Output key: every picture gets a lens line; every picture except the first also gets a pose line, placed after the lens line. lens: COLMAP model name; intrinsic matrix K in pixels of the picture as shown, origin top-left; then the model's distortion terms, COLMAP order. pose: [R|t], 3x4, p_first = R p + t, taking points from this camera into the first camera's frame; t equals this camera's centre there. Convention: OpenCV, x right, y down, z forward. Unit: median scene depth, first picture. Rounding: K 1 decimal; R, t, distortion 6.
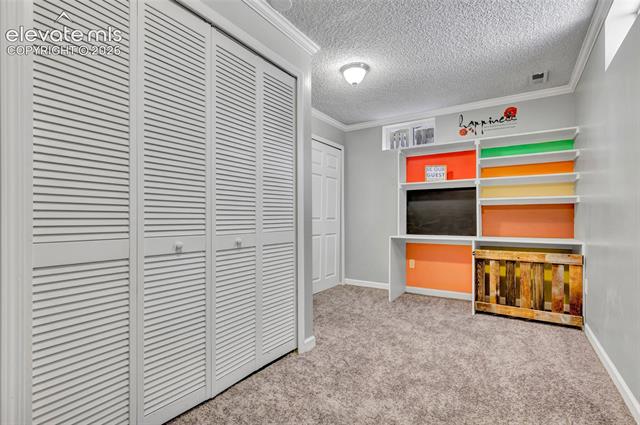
lens RADIAL K [[302.3, 0, 321.0], [0, 302.3, 217.2], [0, 0, 1]] dist [-0.001313, 0.000137]
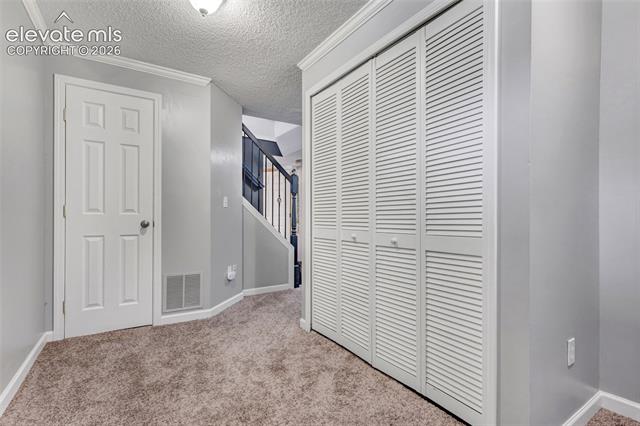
lens RADIAL K [[294.8, 0, 316.4], [0, 294.8, 217.6], [0, 0, 1]] dist [0.002617, -0.000016]
pose [[-0.413670, -0.000735, -0.910427, 0.621380], [0.002540, 0.999995, -0.001962, 0.003220], [0.910423, -0.003124, -0.413666, 0.986527]]
